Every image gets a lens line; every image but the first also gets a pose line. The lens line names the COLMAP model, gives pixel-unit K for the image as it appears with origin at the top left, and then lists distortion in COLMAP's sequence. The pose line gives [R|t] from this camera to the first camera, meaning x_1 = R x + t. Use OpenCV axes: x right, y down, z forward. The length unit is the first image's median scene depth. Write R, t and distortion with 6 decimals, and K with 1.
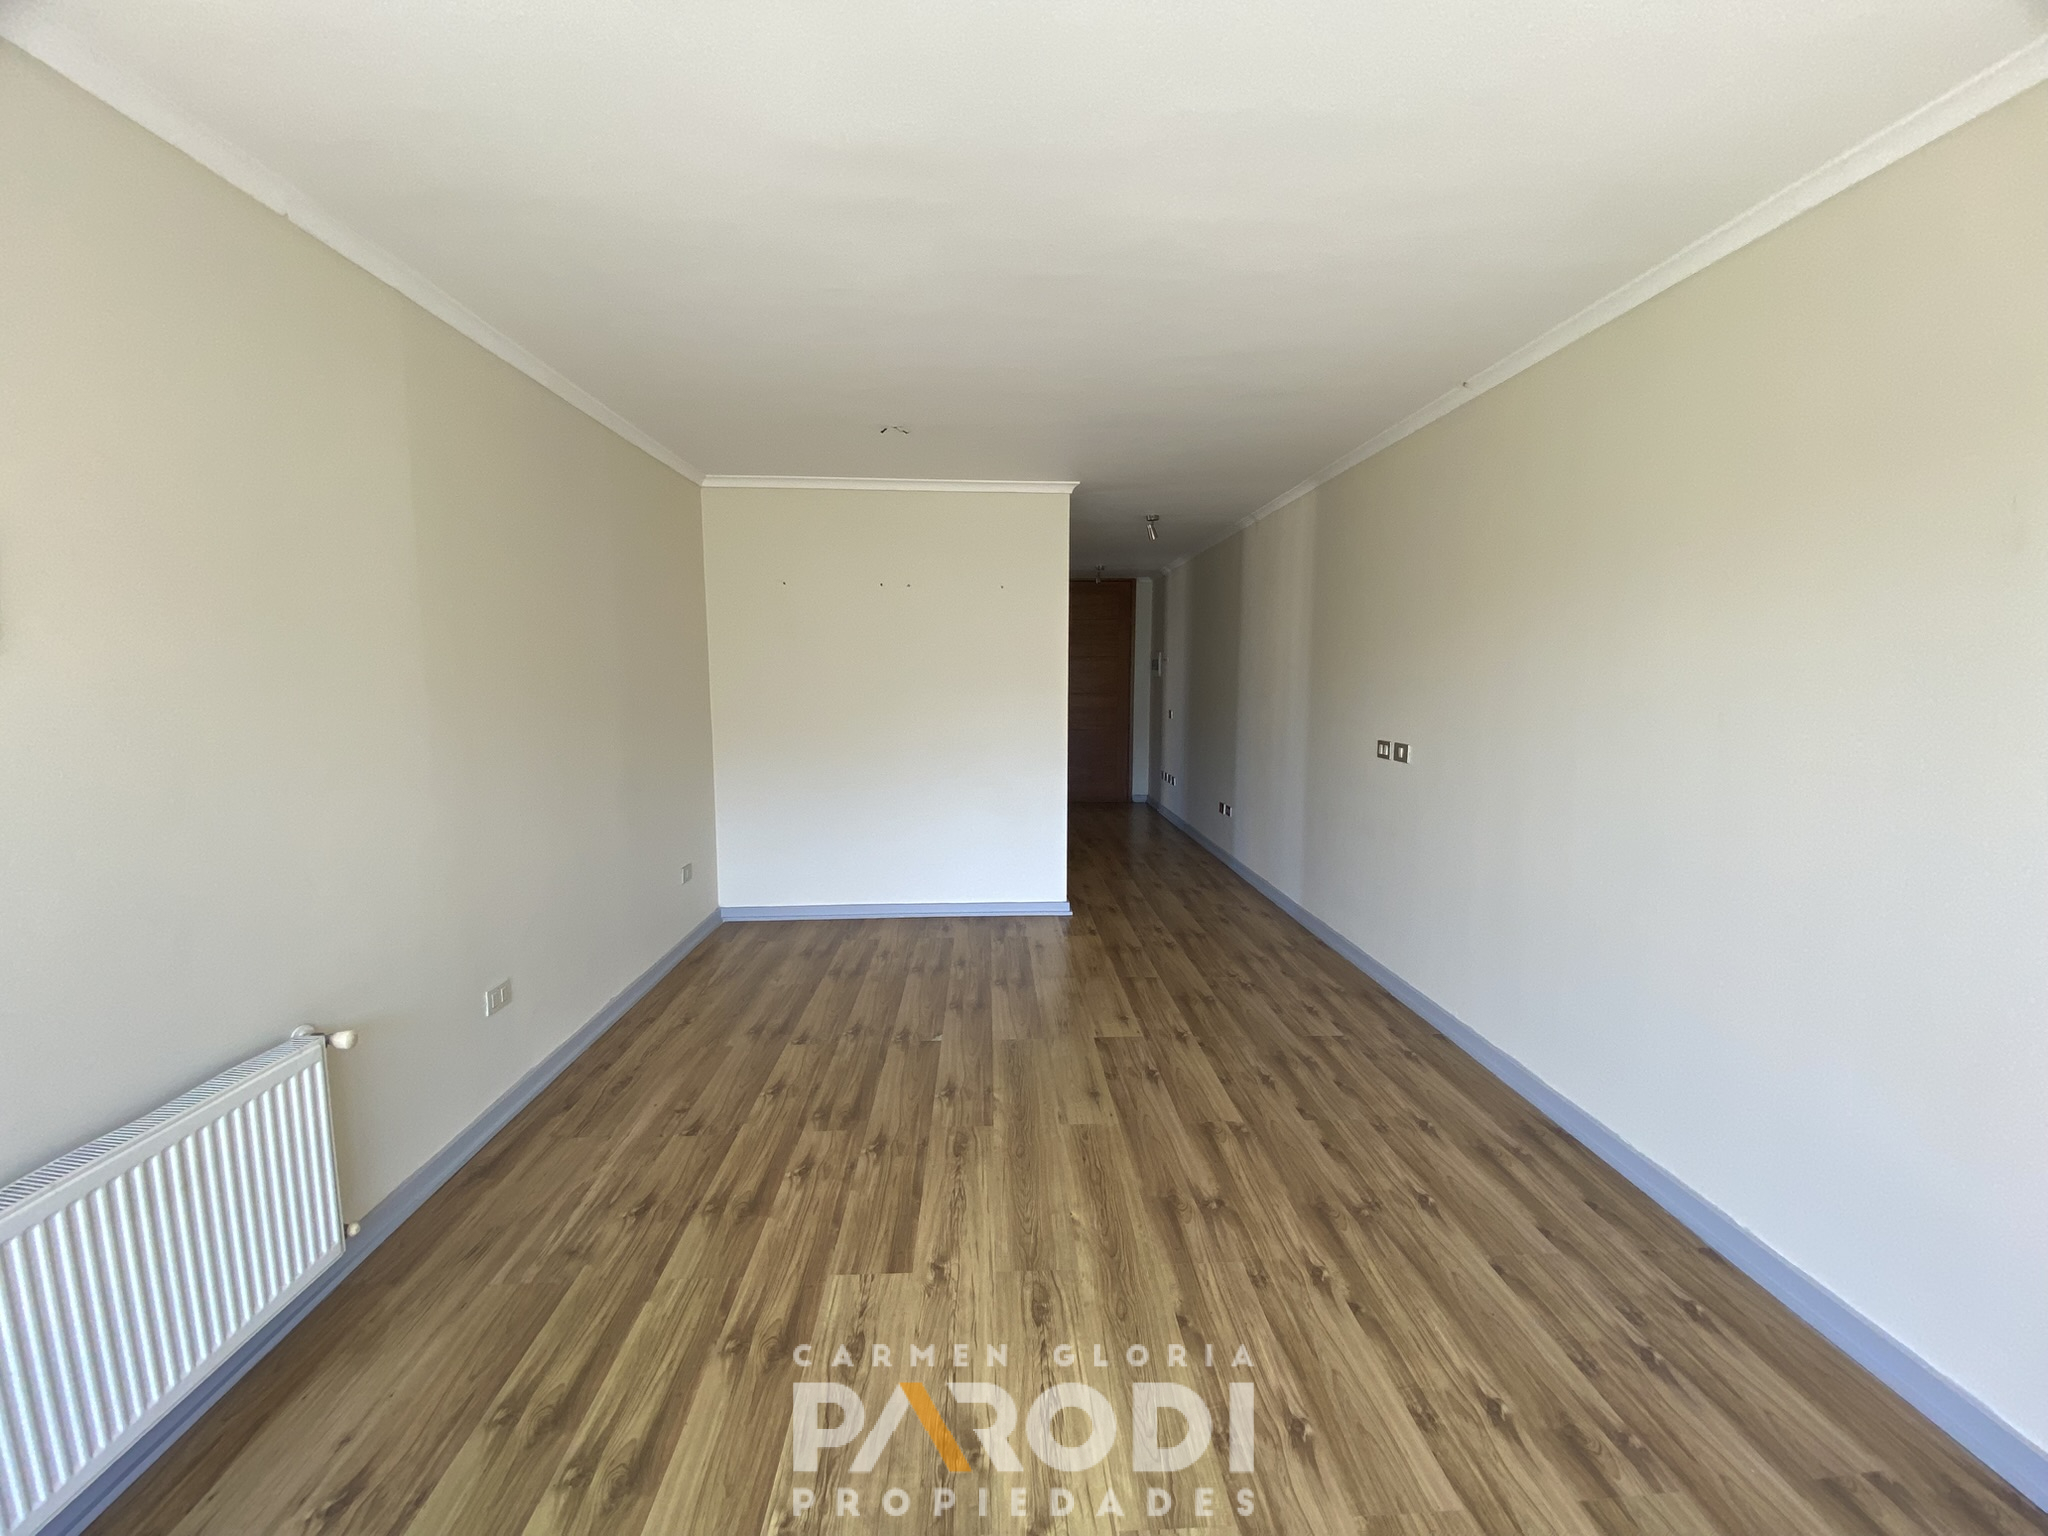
lens RADIAL K [[843.6, 0, 1025.7], [0, 843.6, 760.7], [0, 0, 1]] dist [0.038648, -0.026252]
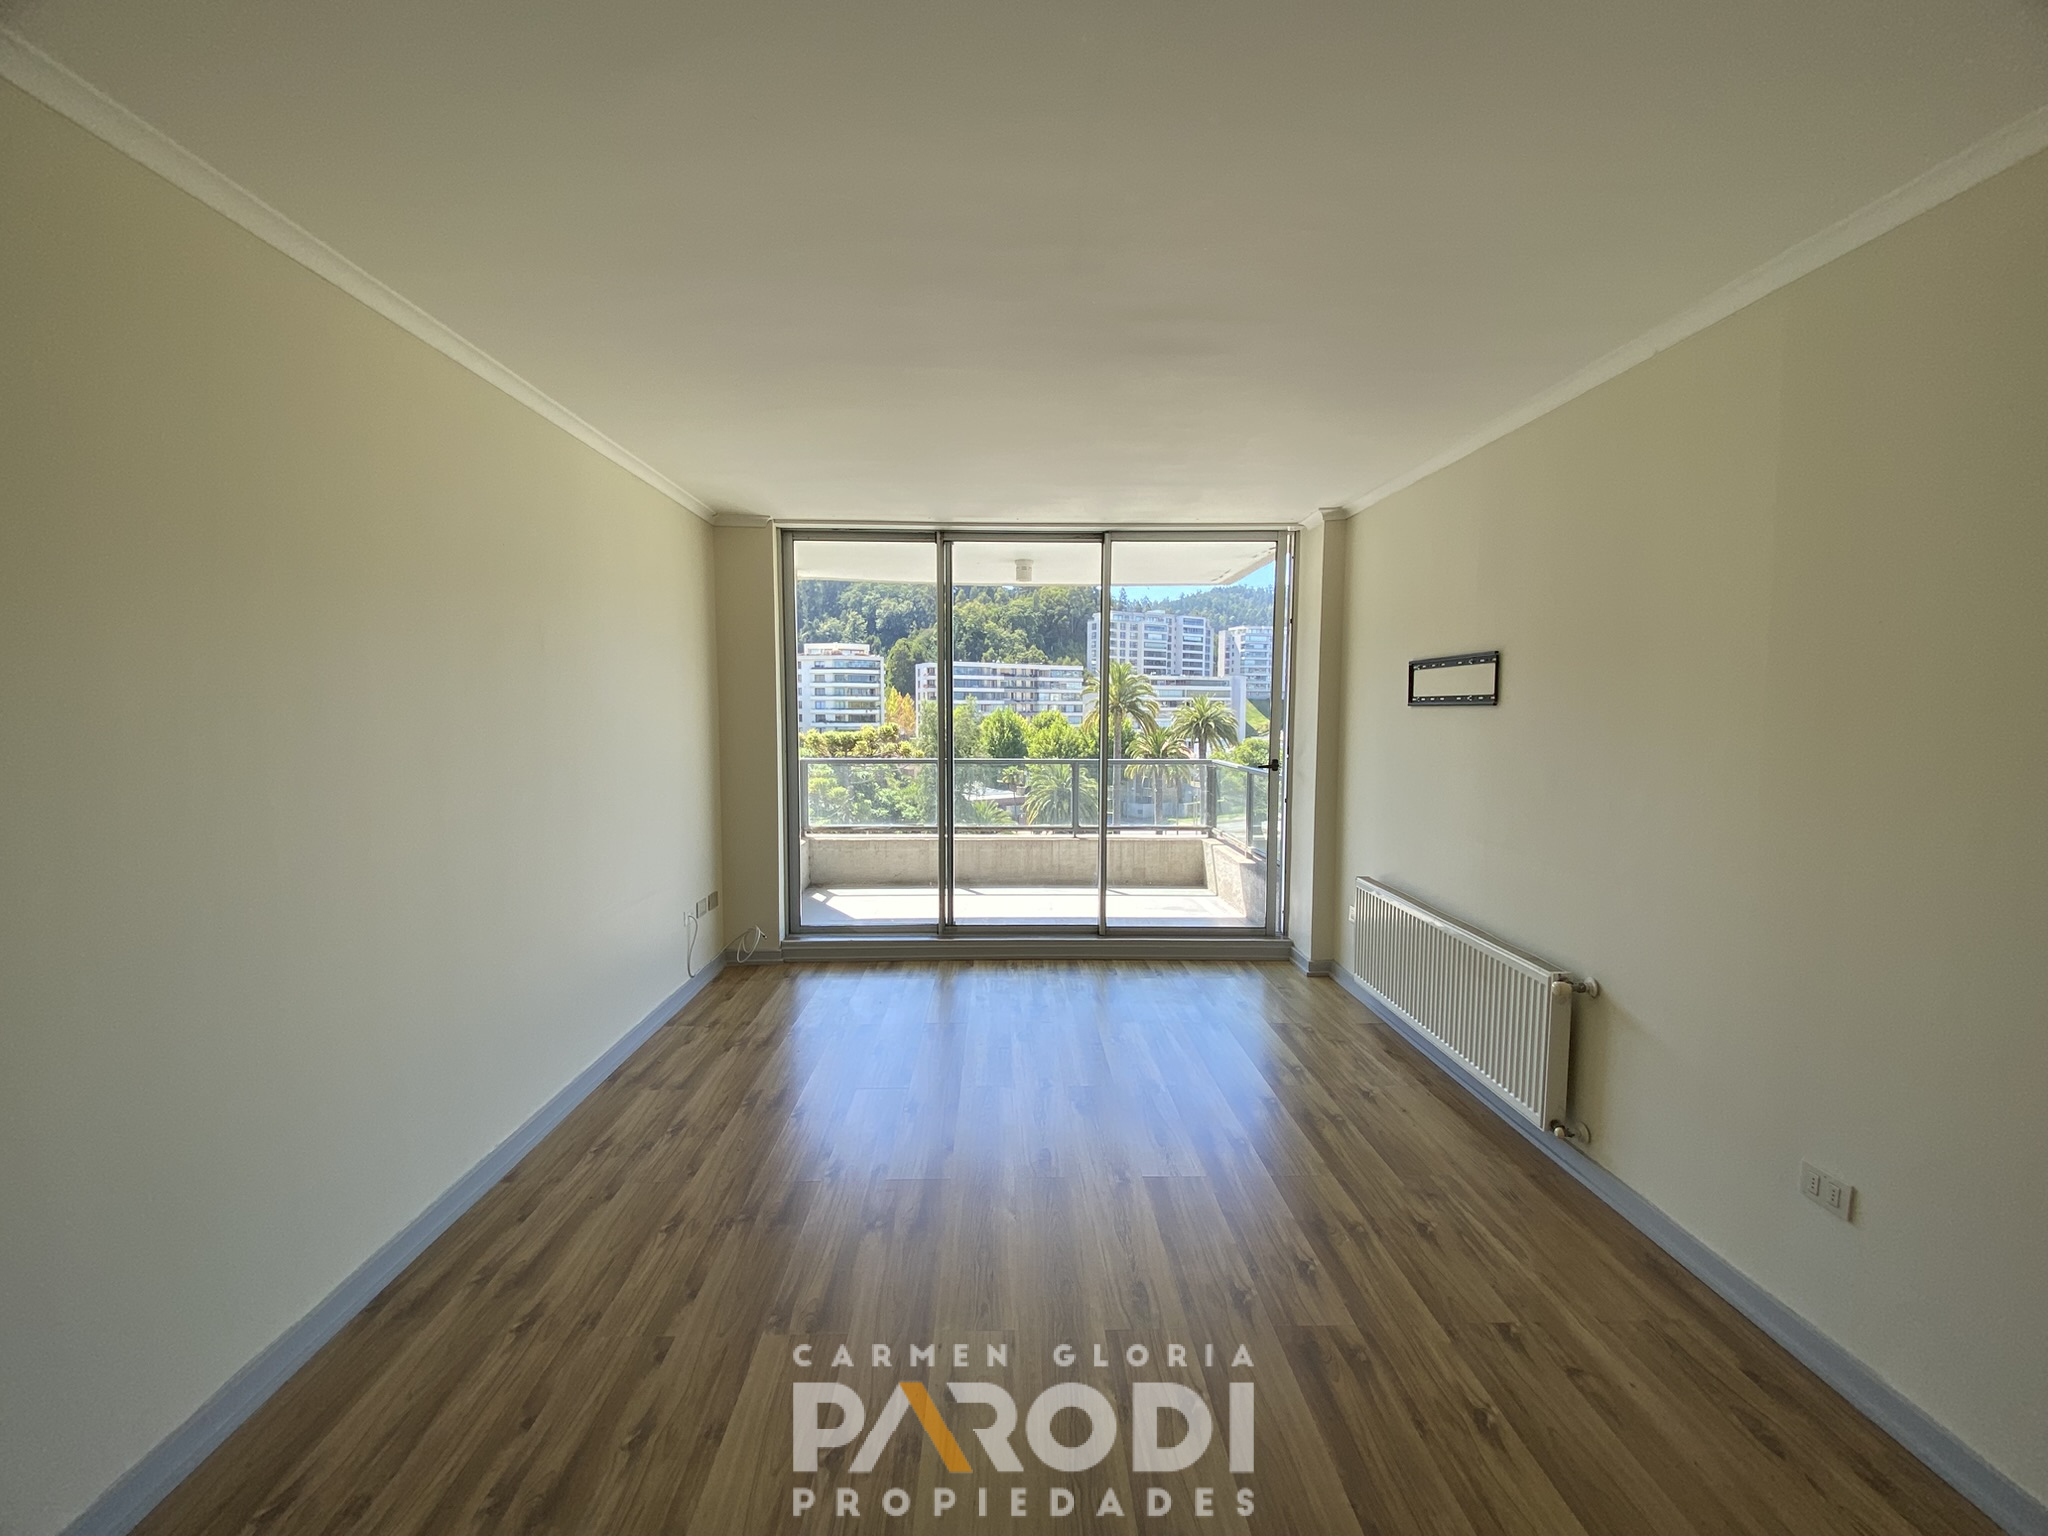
lens RADIAL K [[805.8, 0, 1024.0], [0, 805.8, 768.0], [0, 0, 1]] dist [0.060359, -0.021947]
pose [[-0.999788, -0.004615, 0.020054, 0.019353], [-0.001002, 0.984289, 0.176563, -0.170443], [-0.020554, 0.176505, -0.984085, 1.539504]]
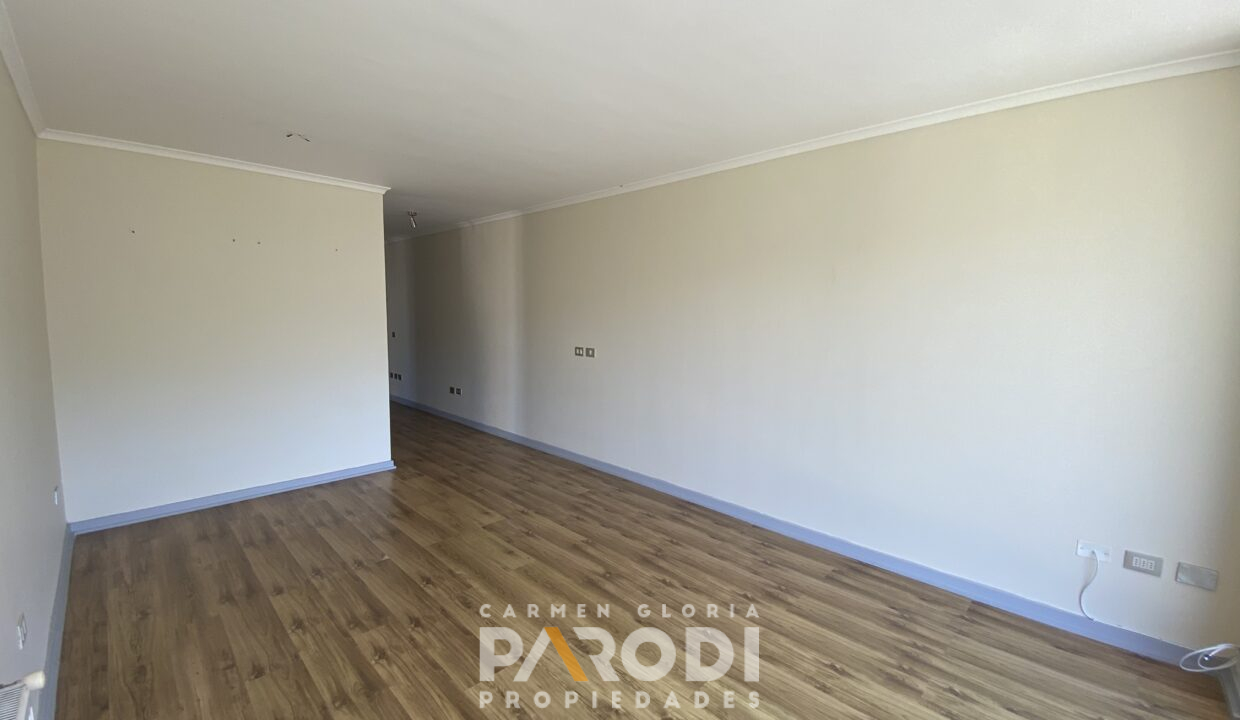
lens RADIAL K [[507.8, 0, 616.4], [0, 507.8, 355.5], [0, 0, 1]] dist [0.088910, -0.070573]
pose [[0.733337, -0.052513, 0.677834, -0.472728], [0.058640, 0.998183, 0.013890, -0.020585], [-0.677331, 0.029562, 0.735084, 0.043165]]
